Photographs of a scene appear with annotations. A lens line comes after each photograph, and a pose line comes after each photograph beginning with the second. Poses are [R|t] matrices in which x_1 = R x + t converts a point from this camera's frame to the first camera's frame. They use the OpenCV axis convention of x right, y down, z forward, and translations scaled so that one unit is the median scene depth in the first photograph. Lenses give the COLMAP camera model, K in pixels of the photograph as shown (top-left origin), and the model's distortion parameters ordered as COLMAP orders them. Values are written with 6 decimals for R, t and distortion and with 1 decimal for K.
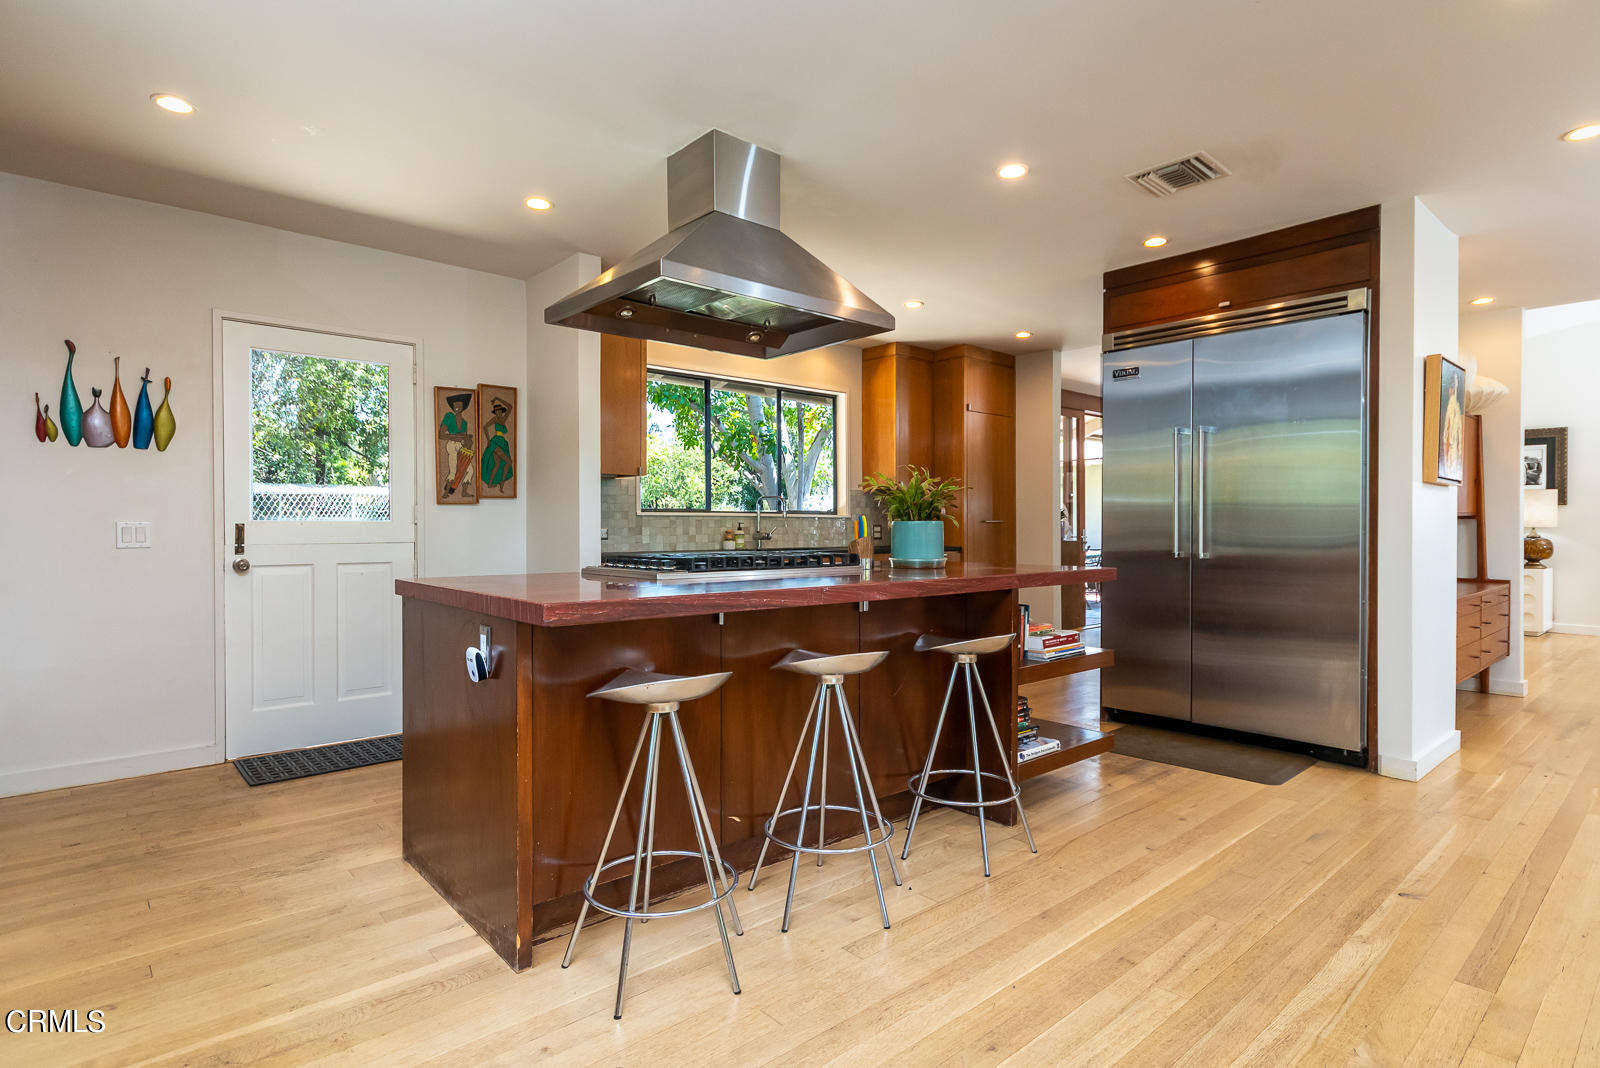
lens RADIAL K [[816.7, 0, 787.7], [0, 816.7, 531.8], [0, 0, 1]] dist [0.000205, -0.000955]
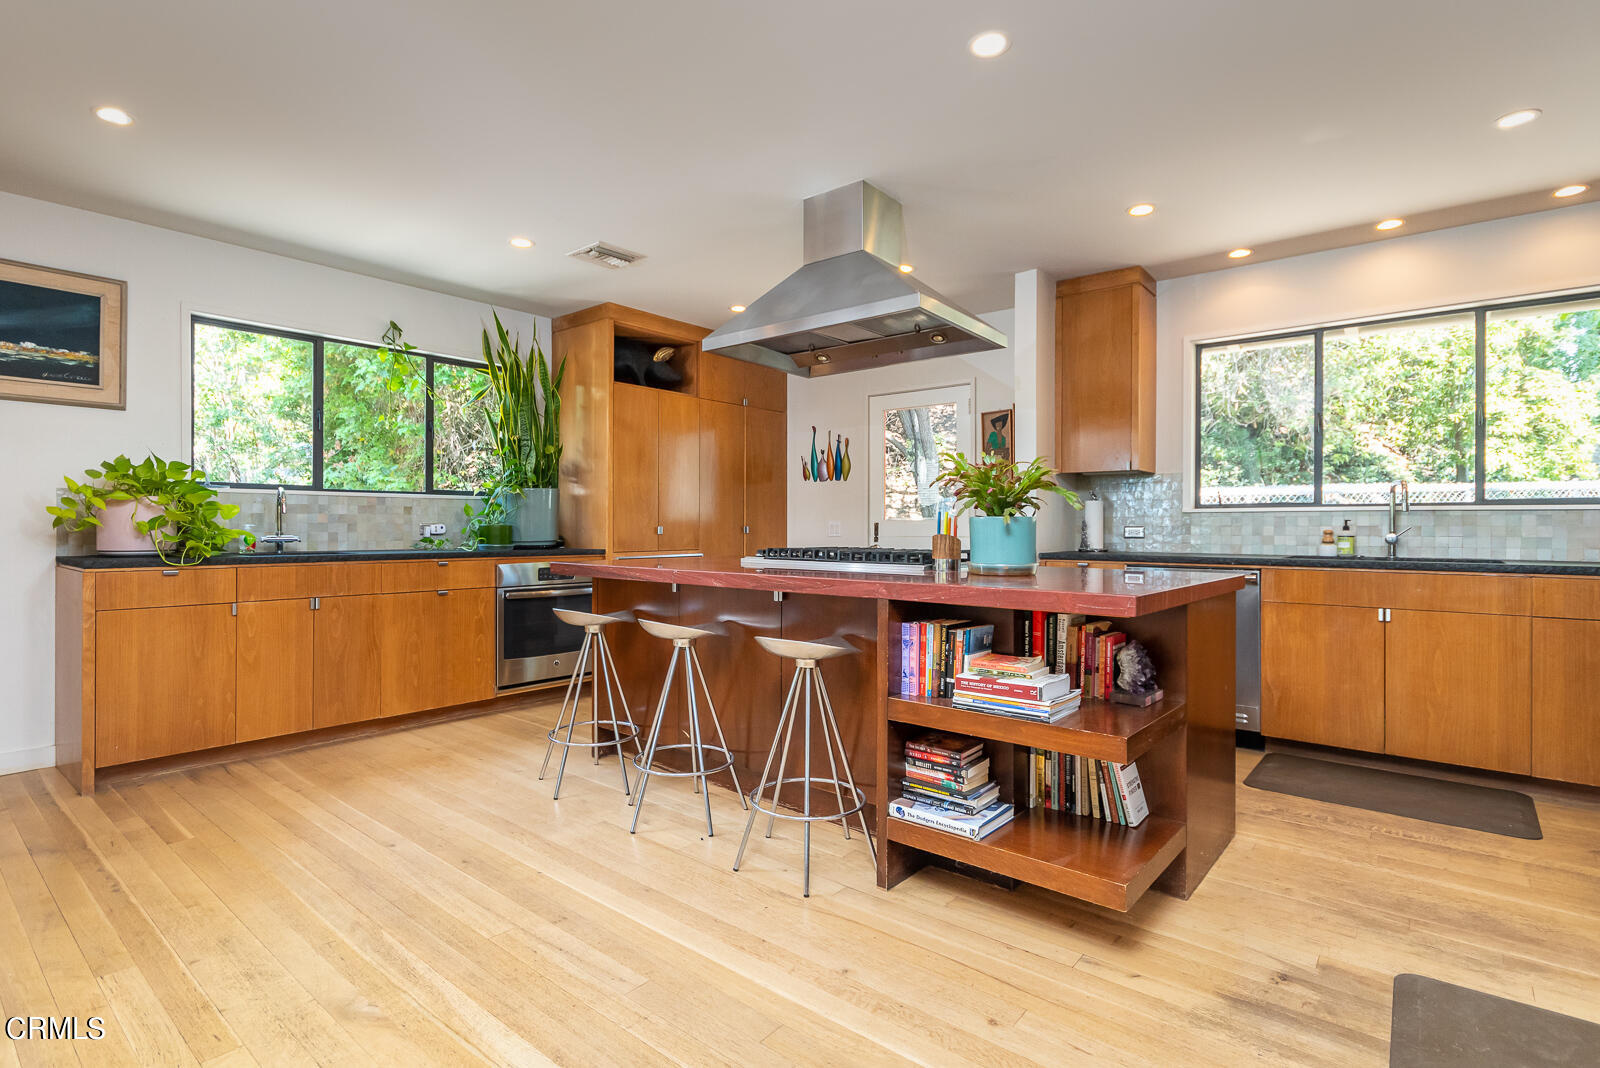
lens RADIAL K [[770.3, 0, 801.7], [0, 770.3, 526.0], [0, 0, 1]] dist [0.007489, -0.004822]
pose [[0.172518, 0.000876, -0.985006, 0.890320], [-0.008156, 0.999967, -0.000540, -0.002083], [0.984973, 0.008127, 0.172520, 0.679526]]
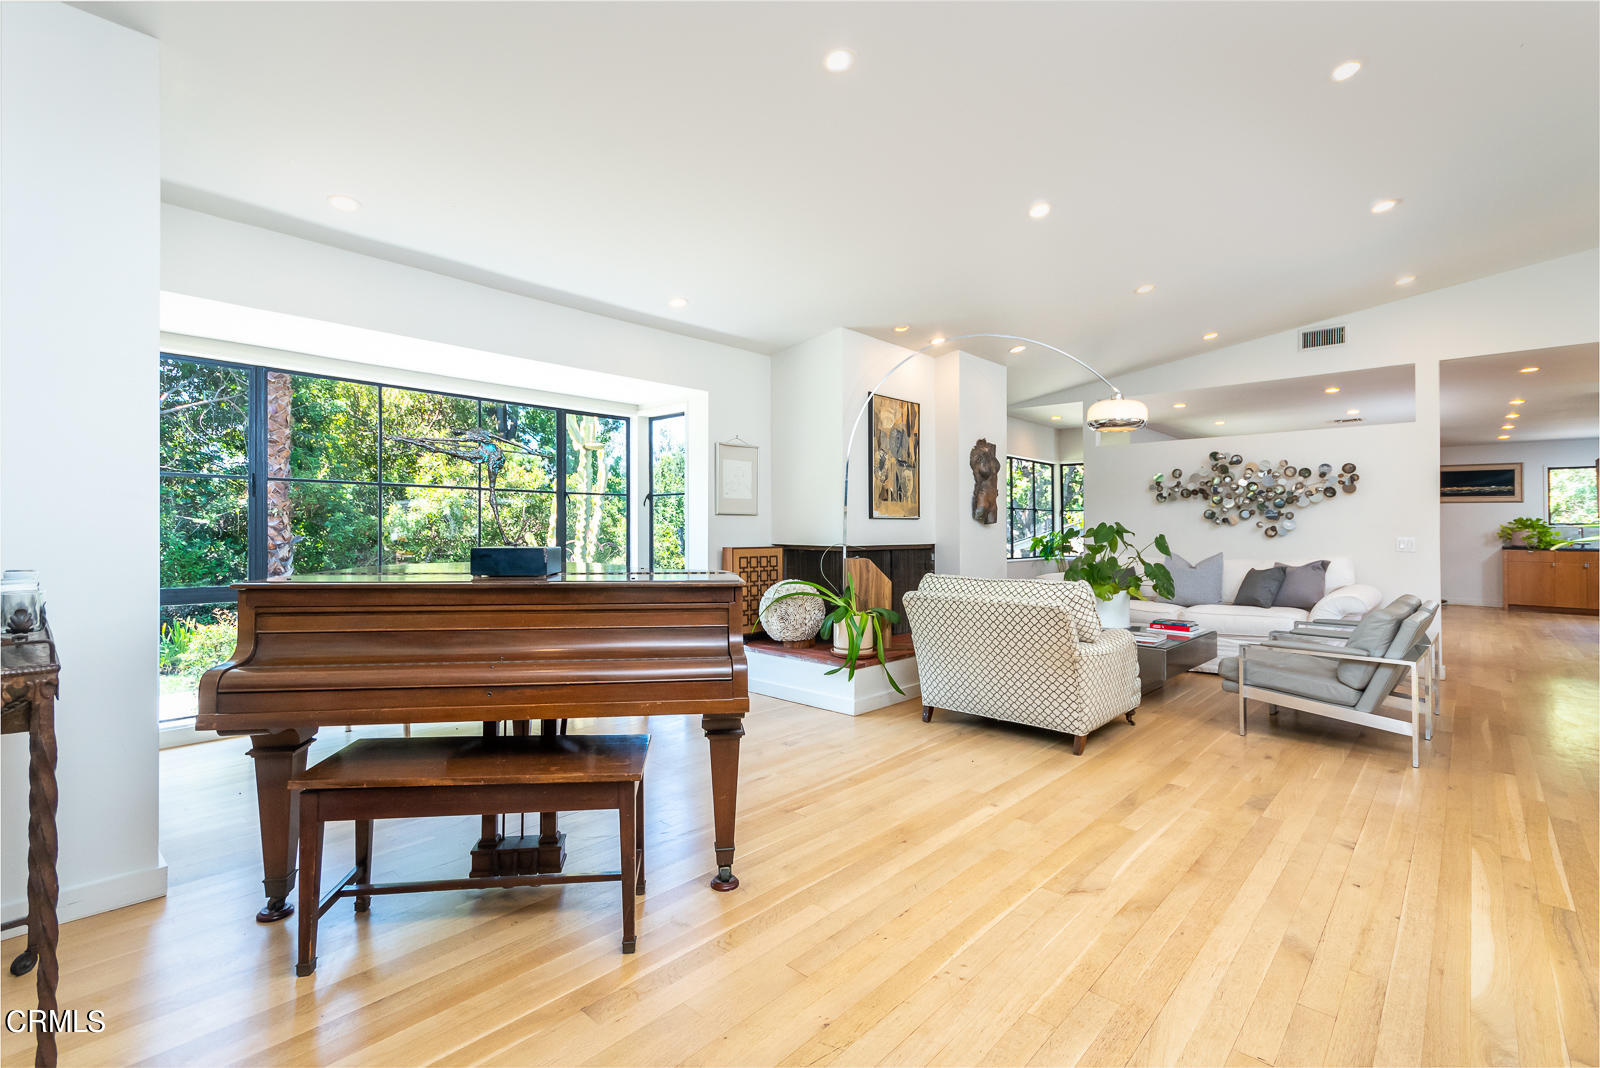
lens RADIAL K [[730.3, 0, 774.5], [0, 730.3, 514.2], [0, 0, 1]] dist [-0.000242, -0.001784]
pose [[-0.993886, -0.006017, -0.110250, 3.377010], [-0.004140, 0.999843, -0.017249, -0.032327], [0.110336, -0.016687, -0.993754, 2.822174]]
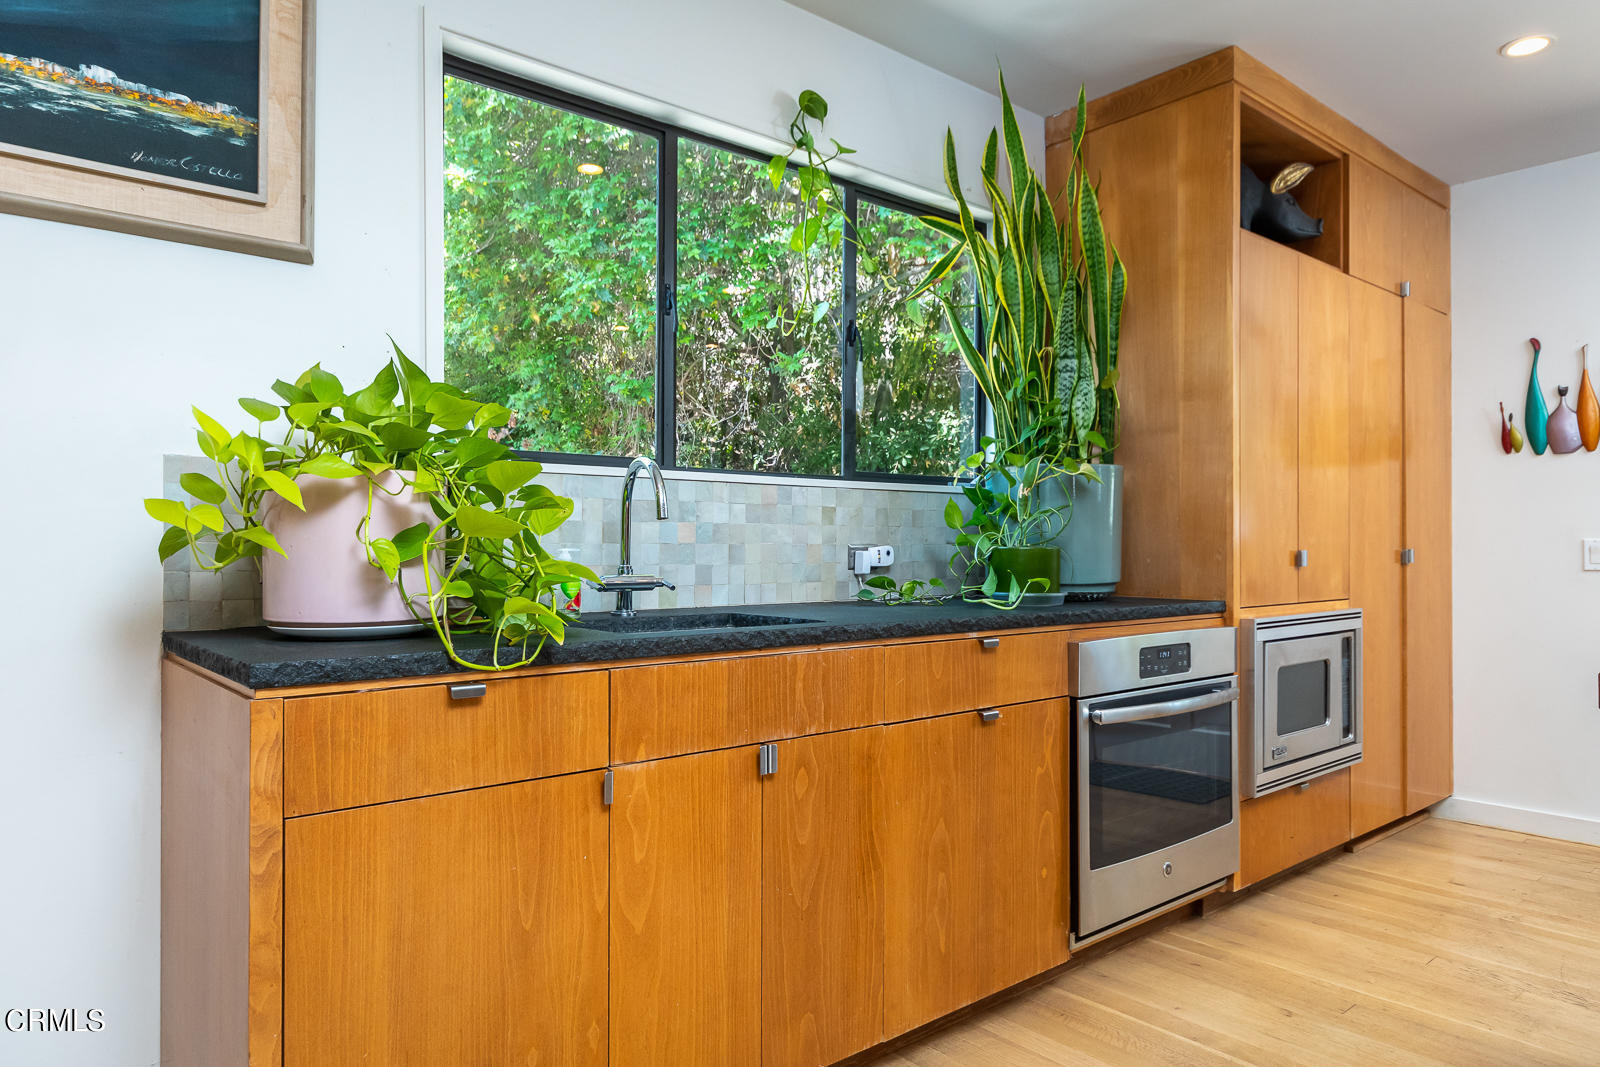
lens RADIAL K [[1024.9, 0, 840.4], [0, 1024.9, 539.7], [0, 0, 1]] dist [0.002029, 0.000381]
pose [[0.020046, -0.004229, -0.999790, 0.240260], [-0.007201, 0.999965, -0.004374, -0.001682], [0.999773, 0.007287, 0.020015, 0.217679]]
